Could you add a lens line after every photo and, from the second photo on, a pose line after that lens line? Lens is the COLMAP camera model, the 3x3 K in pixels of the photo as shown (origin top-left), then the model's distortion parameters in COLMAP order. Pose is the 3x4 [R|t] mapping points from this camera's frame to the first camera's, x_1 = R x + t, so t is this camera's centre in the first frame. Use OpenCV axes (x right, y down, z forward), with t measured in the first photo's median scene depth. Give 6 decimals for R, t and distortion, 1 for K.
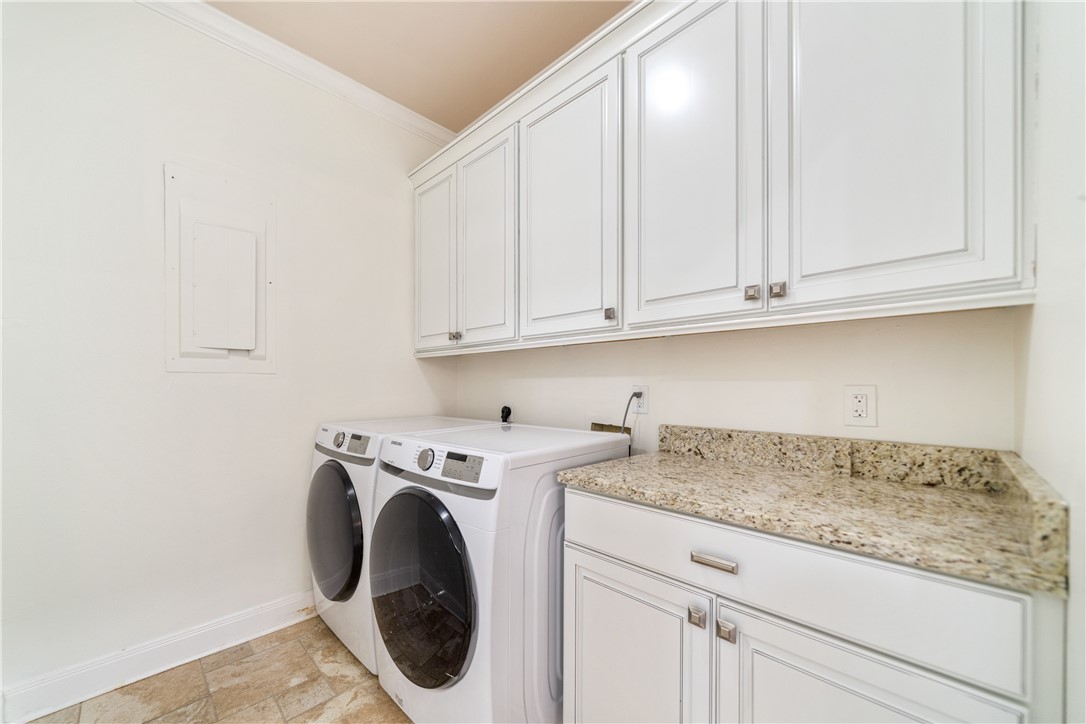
lens RADIAL K [[398.9, 0, 541.8], [0, 398.9, 379.5], [0, 0, 1]] dist [-0.000403, -0.000012]
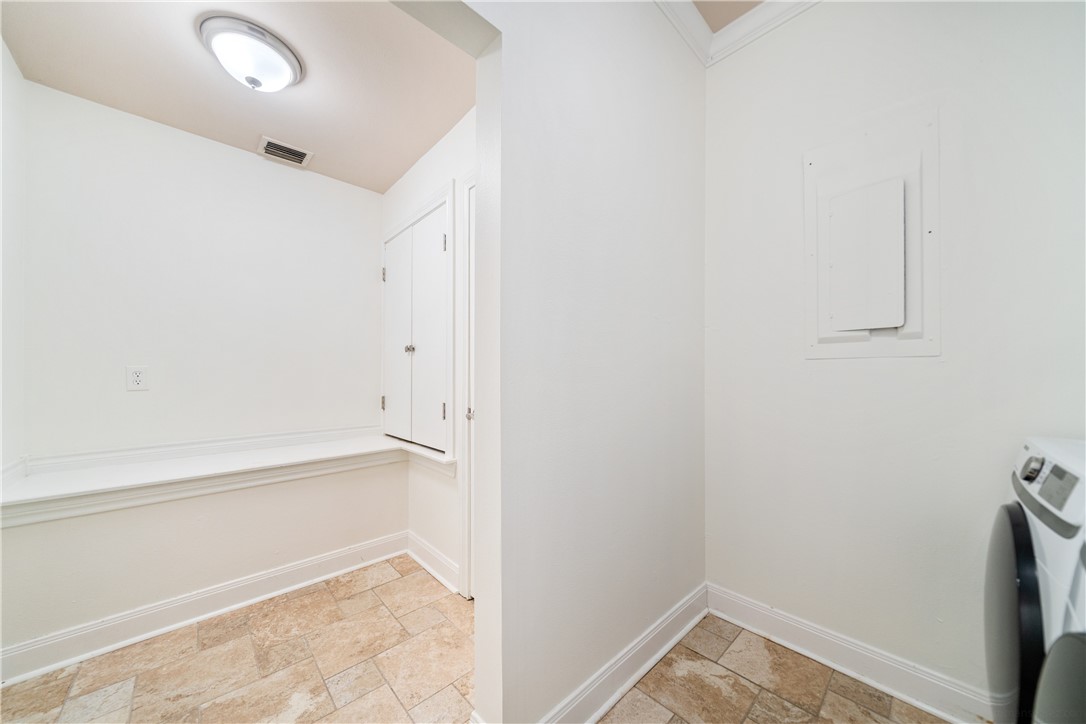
lens RADIAL K [[380.7, 0, 545.9], [0, 380.7, 368.7], [0, 0, 1]] dist [-0.000574, -0.000040]
pose [[-0.027381, -0.012308, -0.999549, 0.043655], [0.018189, 0.999753, -0.012808, 0.005711], [0.999460, -0.018532, -0.027150, 0.358492]]
